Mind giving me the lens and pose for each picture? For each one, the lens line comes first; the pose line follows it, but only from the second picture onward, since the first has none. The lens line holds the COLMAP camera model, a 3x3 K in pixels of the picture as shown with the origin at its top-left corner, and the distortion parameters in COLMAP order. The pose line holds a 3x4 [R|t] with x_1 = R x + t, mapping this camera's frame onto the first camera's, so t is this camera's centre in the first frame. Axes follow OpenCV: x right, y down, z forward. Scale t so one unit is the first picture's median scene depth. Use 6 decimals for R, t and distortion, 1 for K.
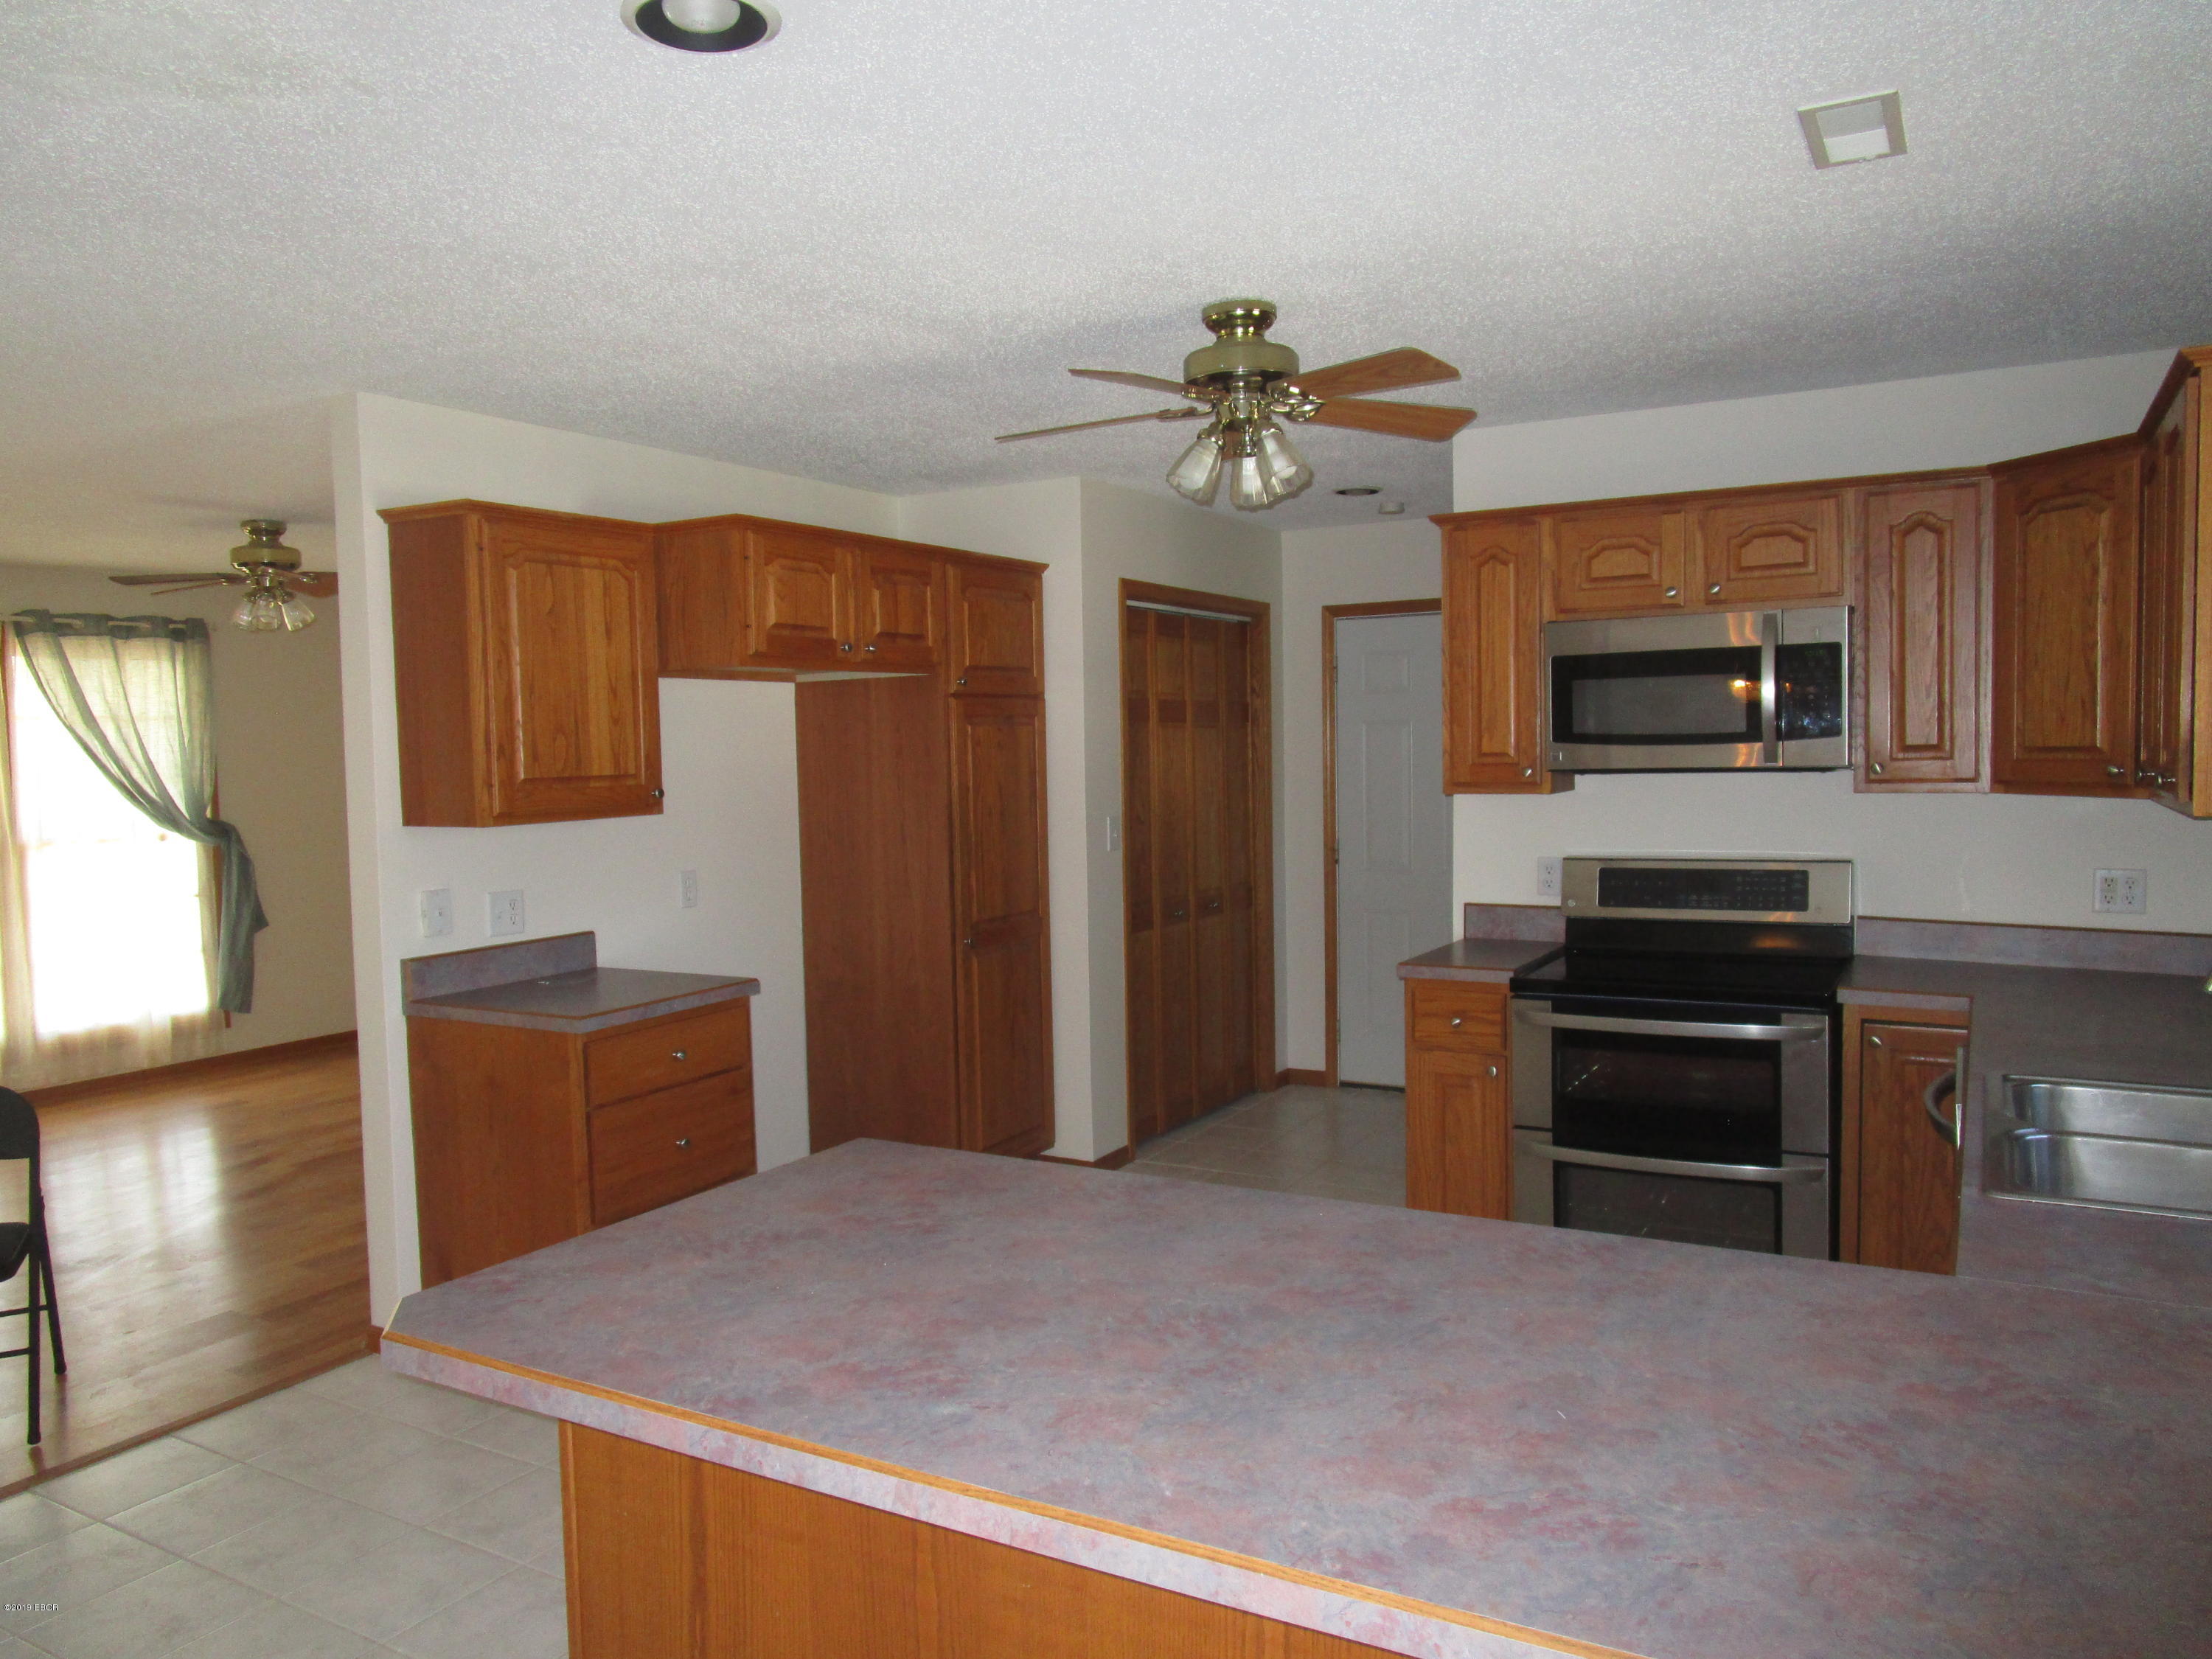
lens RADIAL K [[1575.9, 0, 1096.3], [0, 1575.9, 826.6], [0, 0, 1]] dist [-0.028209, 0.003823]
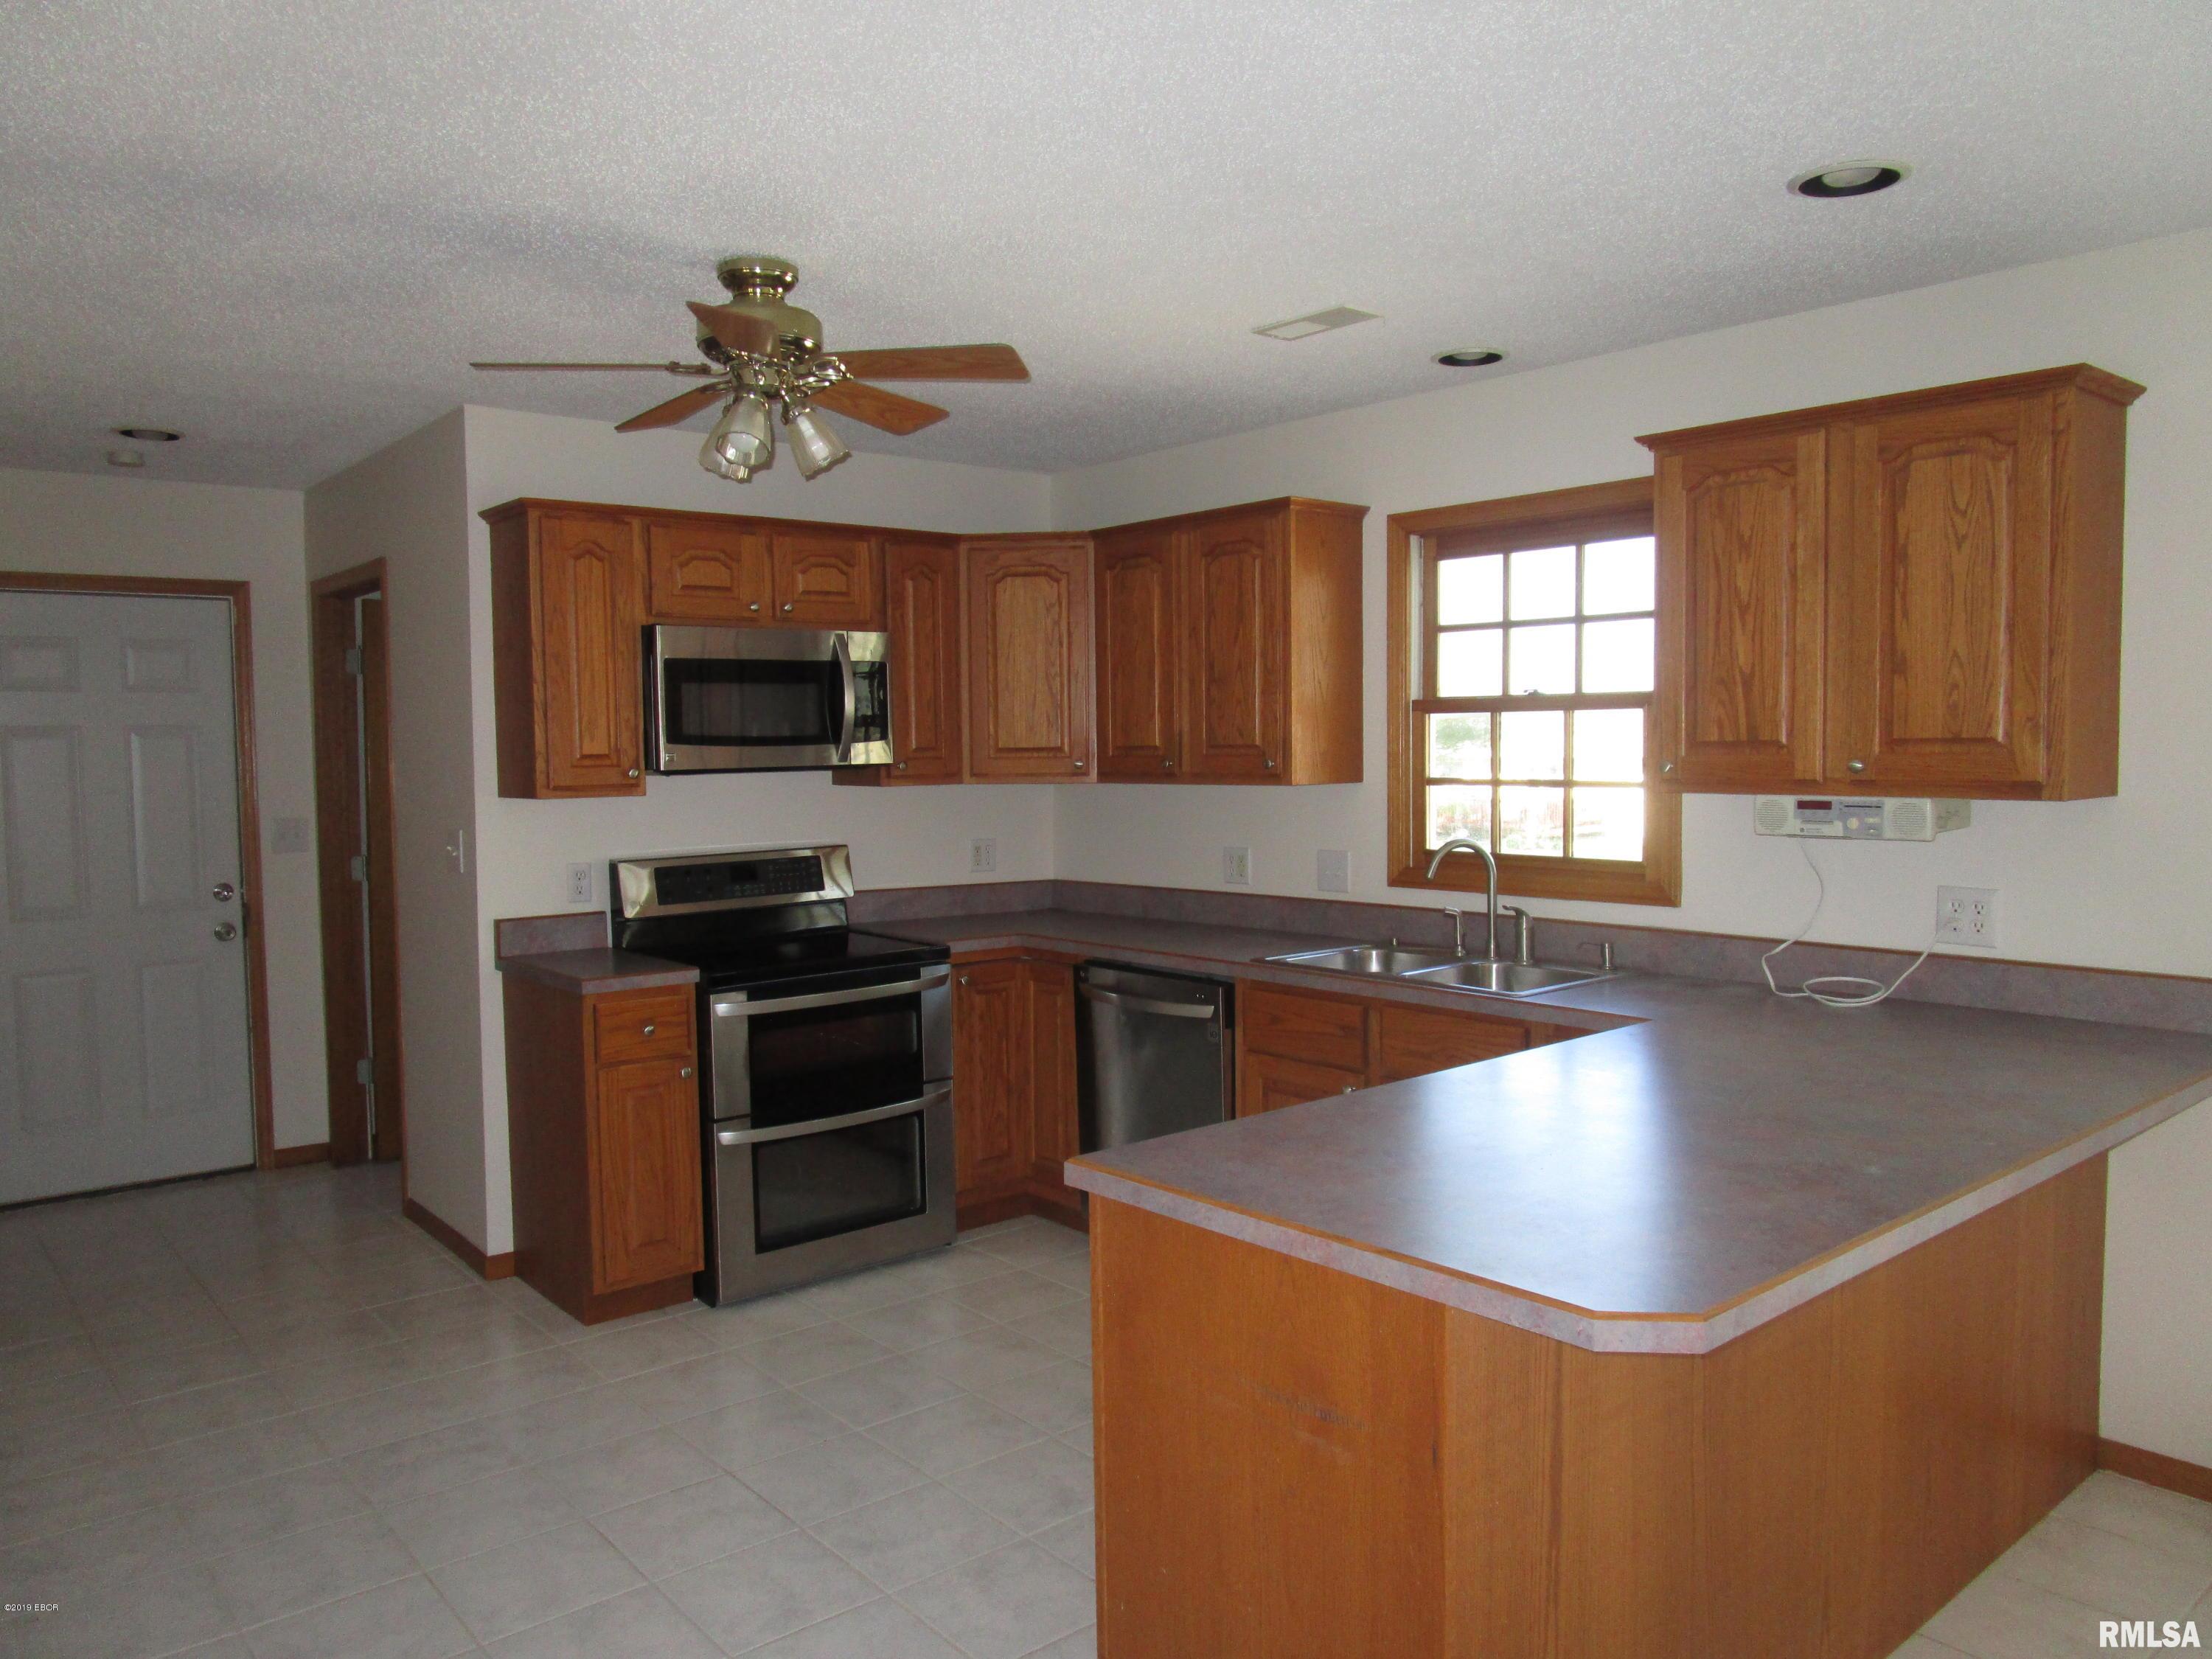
lens RADIAL K [[1575.9, 0, 1096.3], [0, 1575.9, 826.6], [0, 0, 1]] dist [-0.028209, 0.003823]
pose [[0.342897, -0.034129, 0.938753, -0.583432], [0.055770, 0.998317, 0.015923, -0.000761], [-0.937716, 0.046895, 0.344223, 0.407108]]
